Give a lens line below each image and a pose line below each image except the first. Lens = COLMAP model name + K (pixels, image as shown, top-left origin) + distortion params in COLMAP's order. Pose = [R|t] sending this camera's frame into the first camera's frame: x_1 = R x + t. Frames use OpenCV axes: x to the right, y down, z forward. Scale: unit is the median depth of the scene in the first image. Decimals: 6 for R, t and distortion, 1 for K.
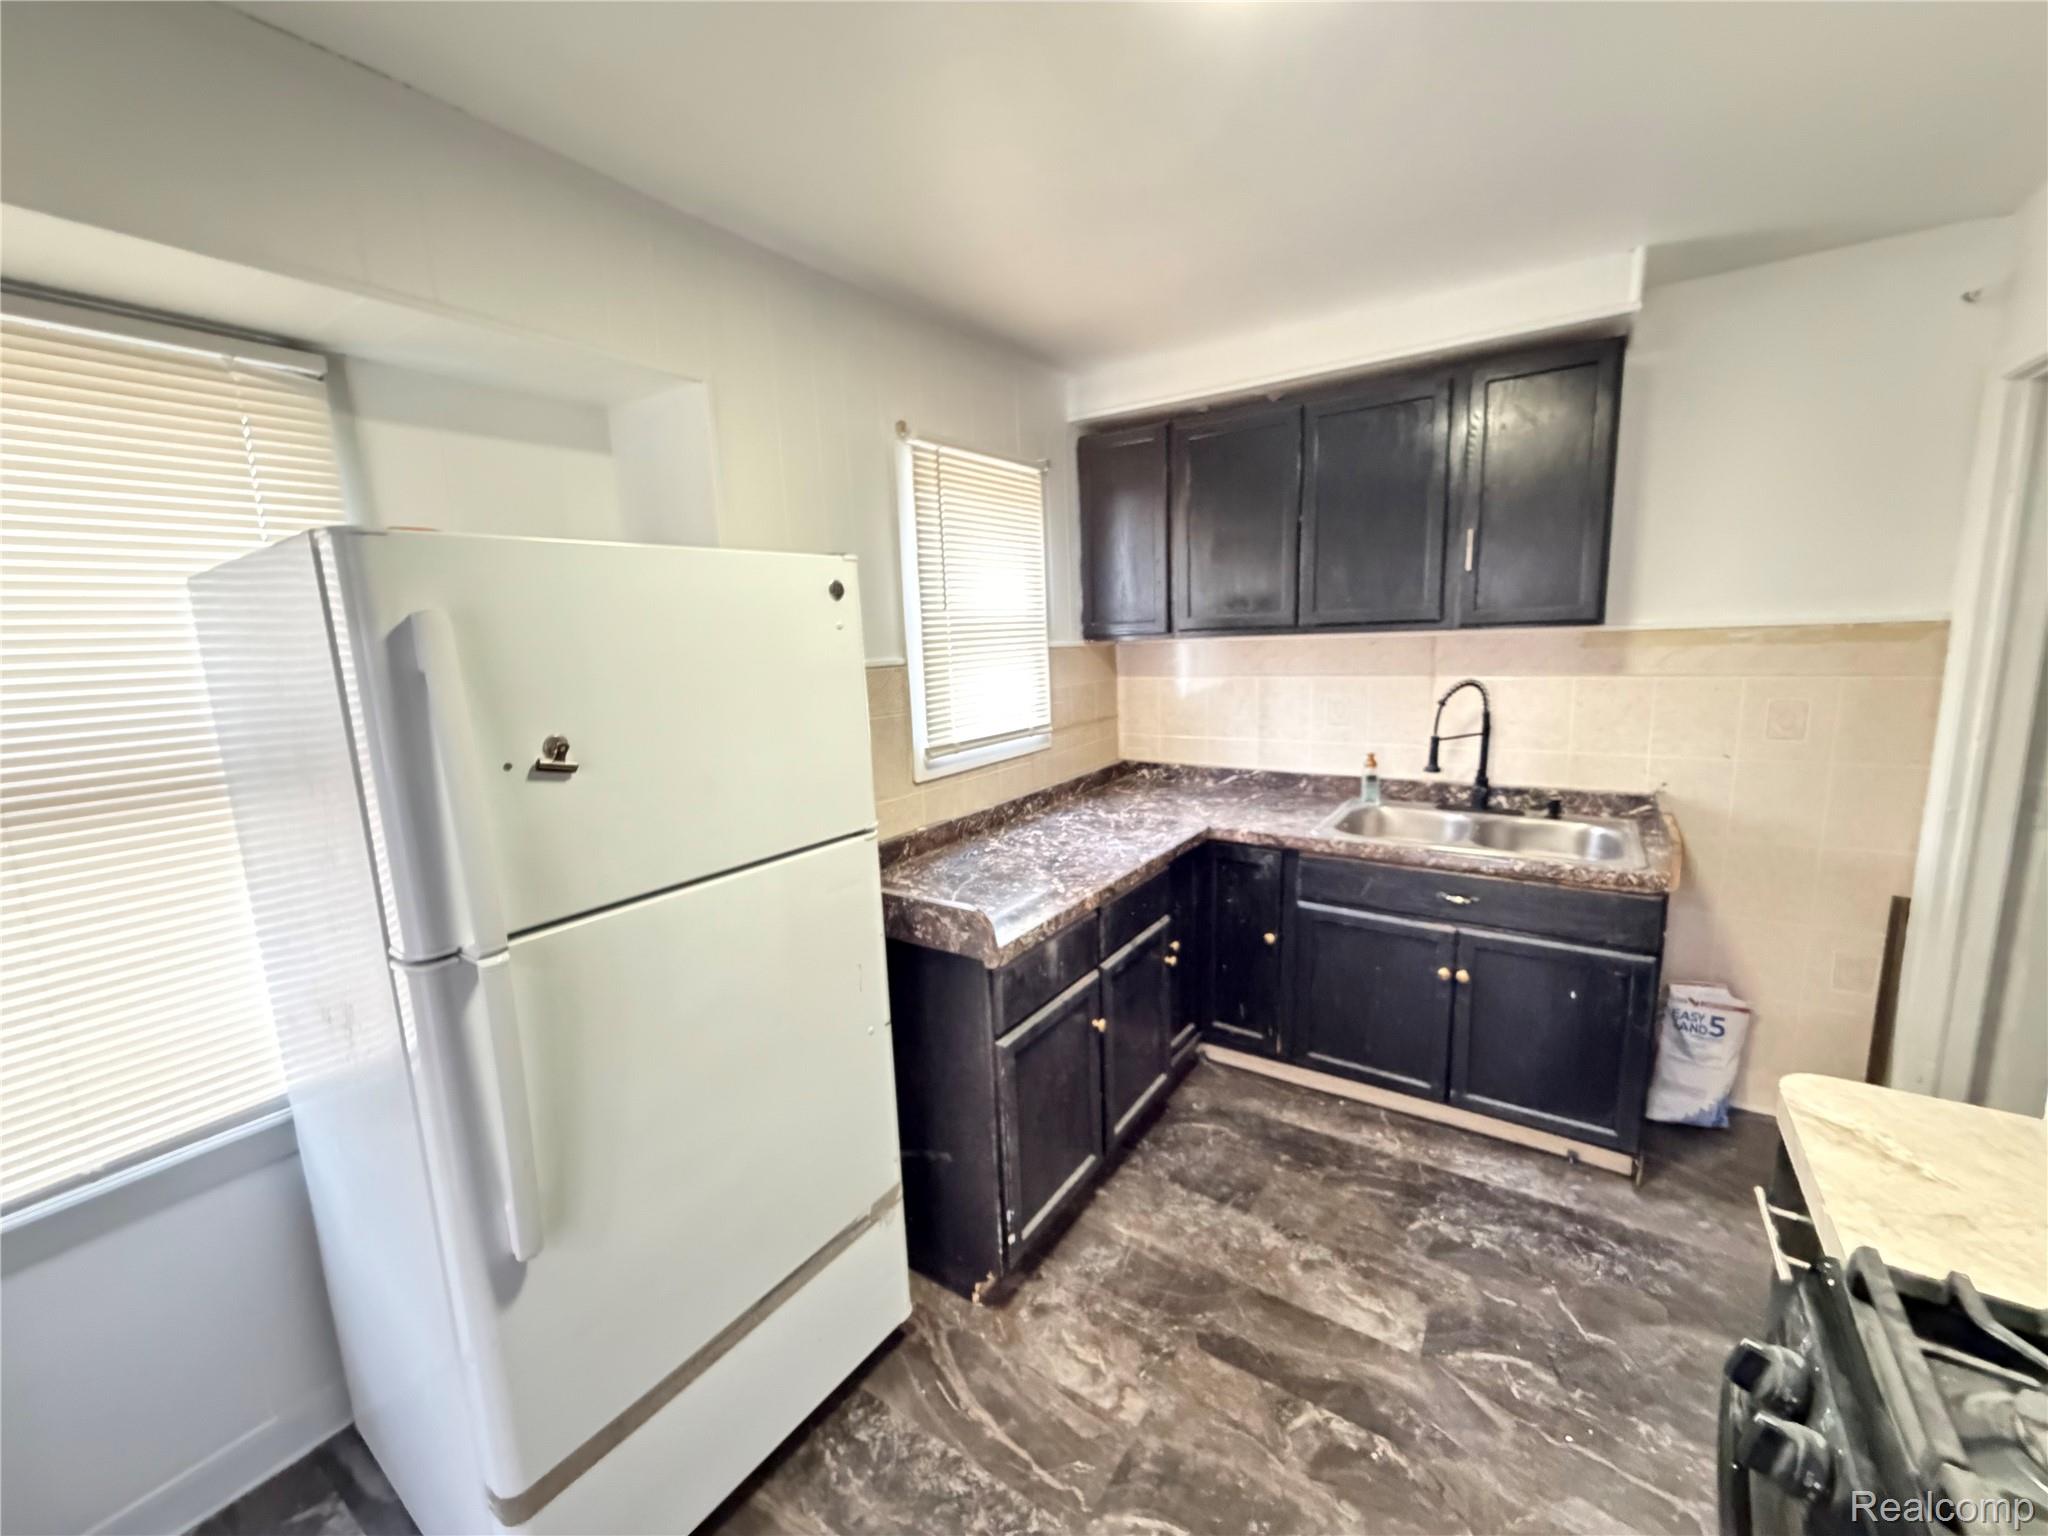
lens RADIAL K [[815.9, 0, 1033.6], [0, 815.9, 766.5], [0, 0, 1]] dist [-0.001030, 0.000796]
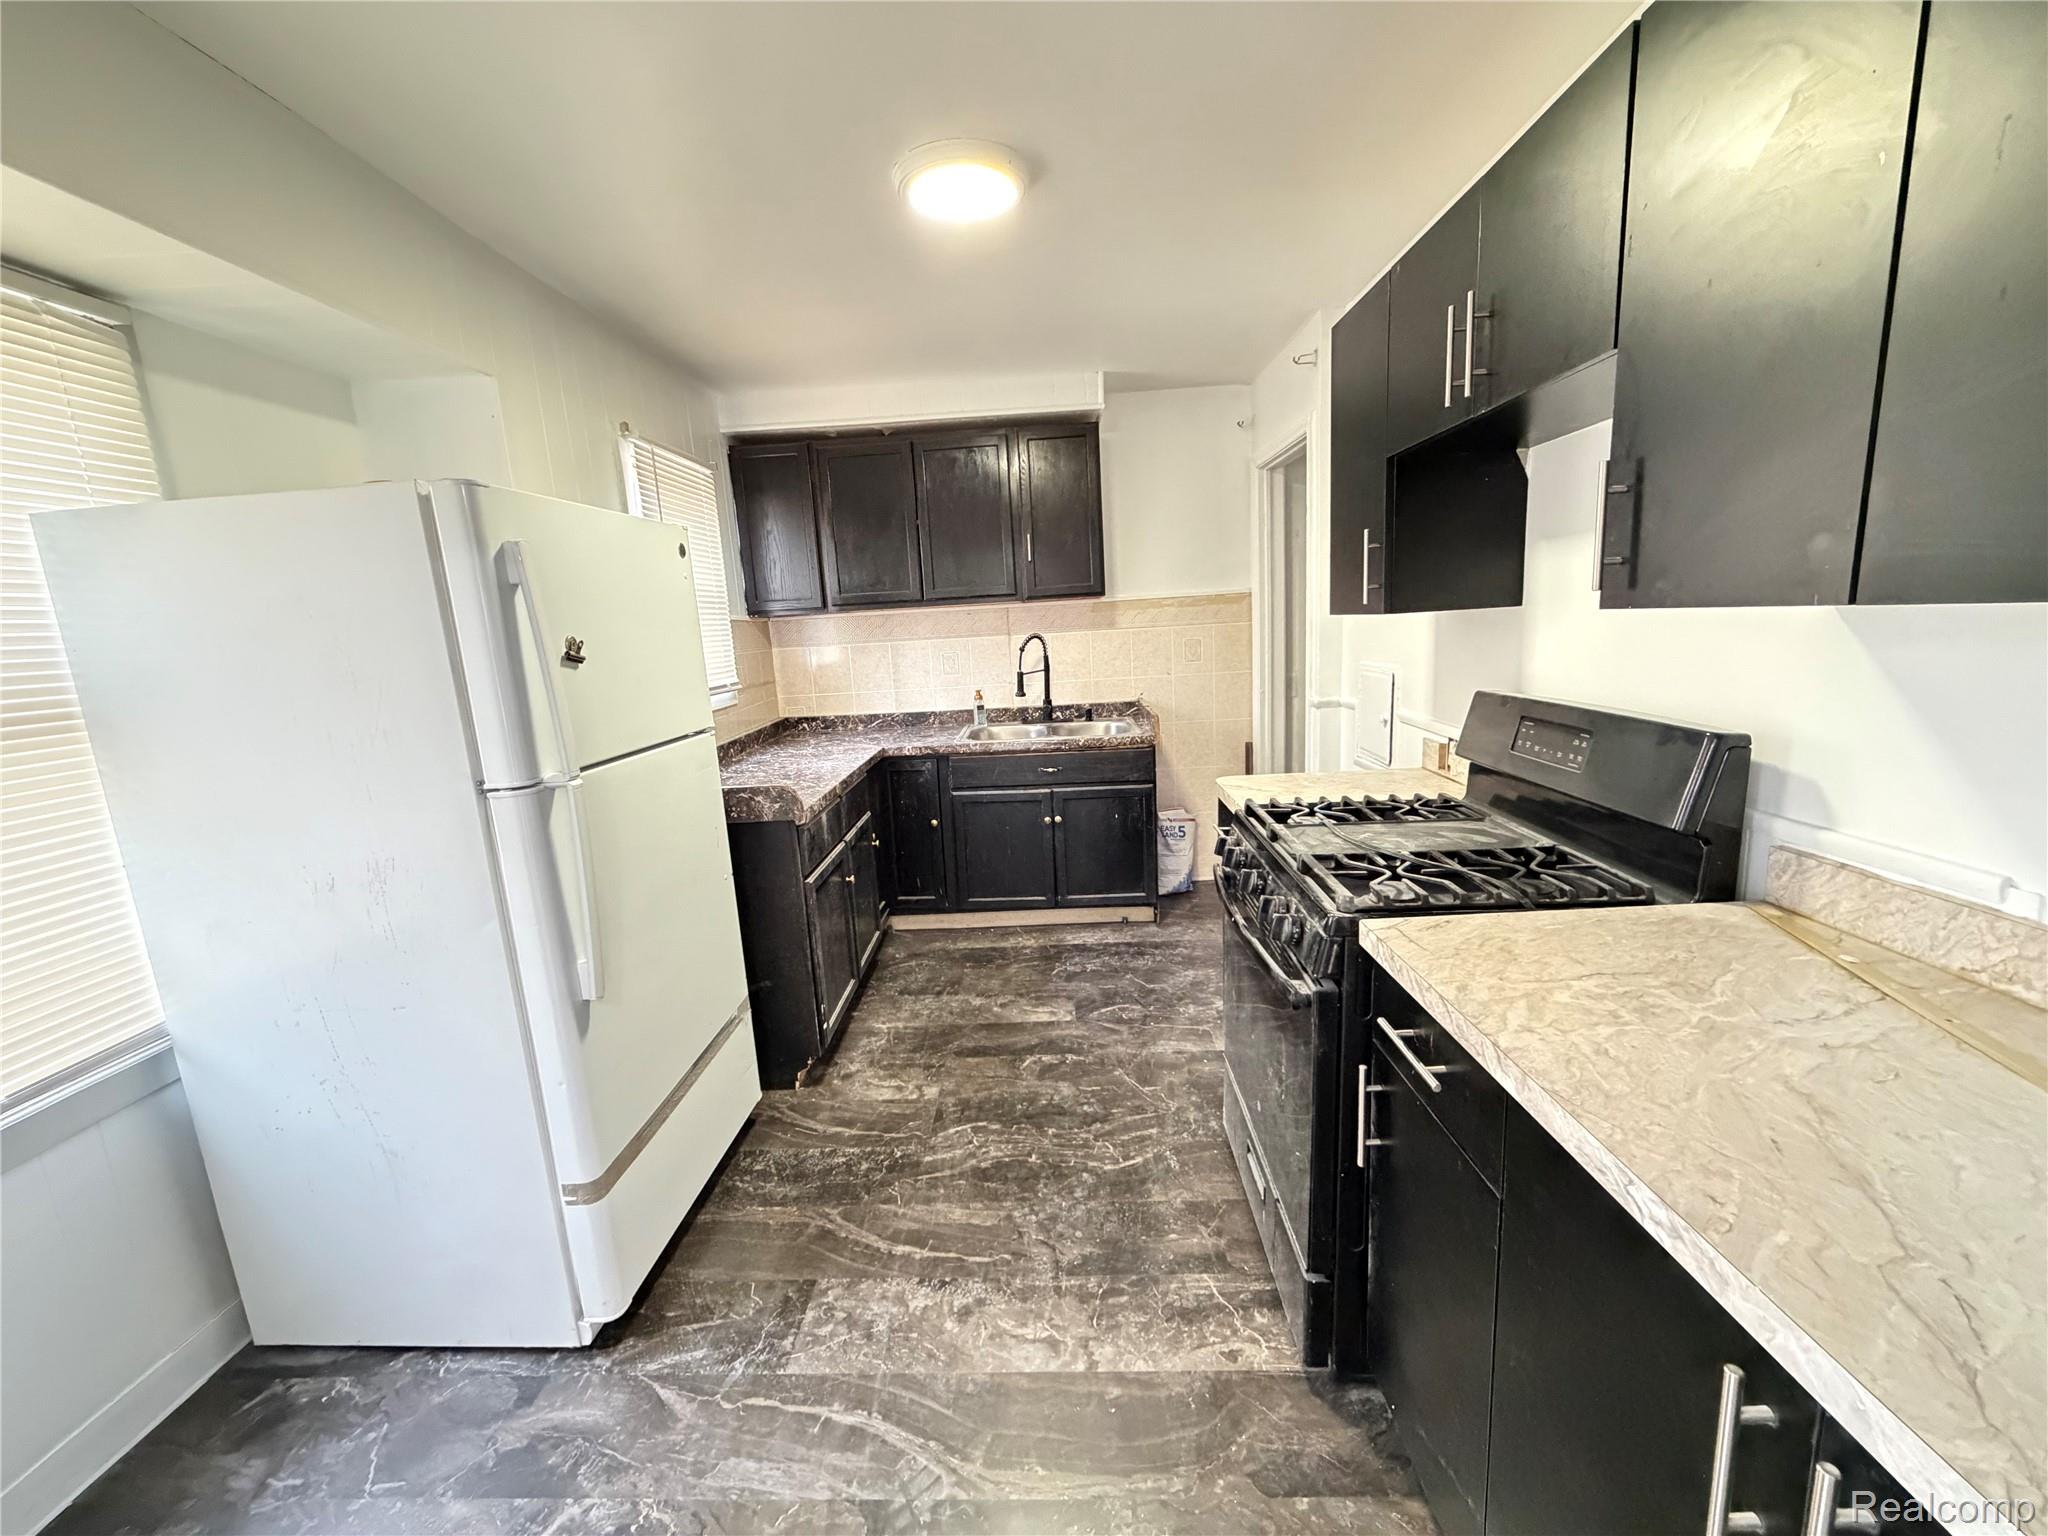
lens RADIAL K [[815.9, 0, 1025.1], [0, 815.9, 775.9], [0, 0, 1]] dist [-0.001030, 0.000796]
pose [[0.845365, -0.109843, 0.522773, -0.372220], [0.113139, 0.993246, 0.025742, 0.140140], [-0.522070, 0.037384, 0.852083, -0.337941]]
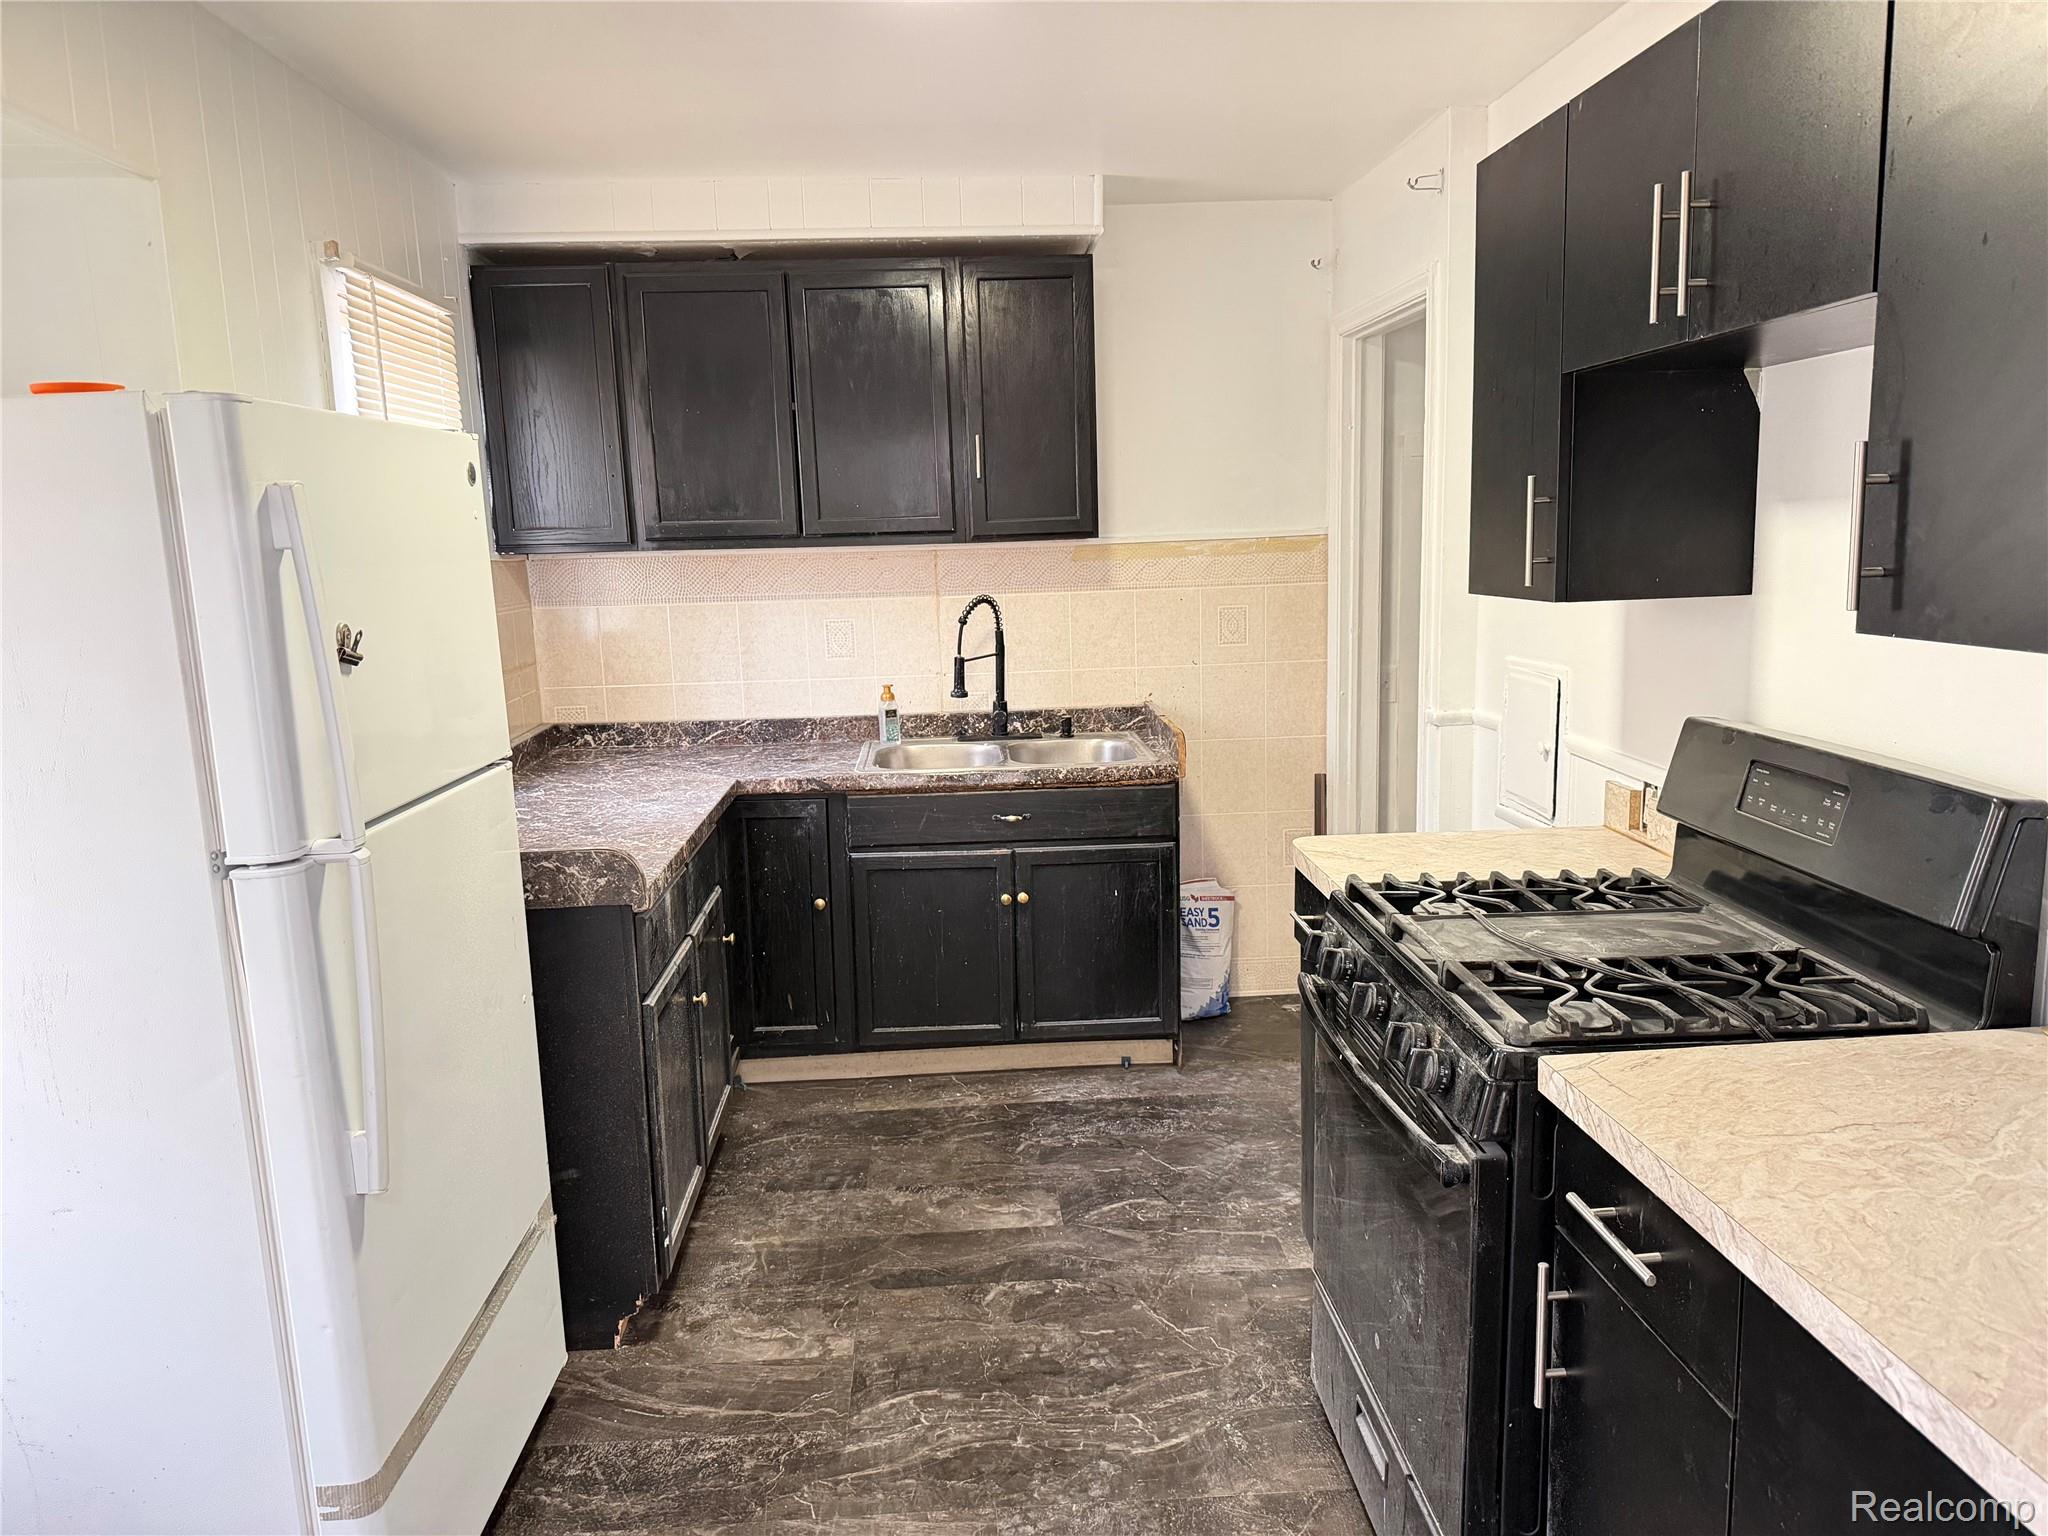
lens RADIAL K [[1446.1, 0, 1033.1], [0, 1446.1, 784.3], [0, 0, 1]] dist [0.058741, -0.072314]
pose [[0.791807, -0.092672, 0.603700, -0.531243], [0.102818, 0.994541, 0.017813, 0.103730], [-0.602055, 0.047967, 0.797012, -0.412891]]
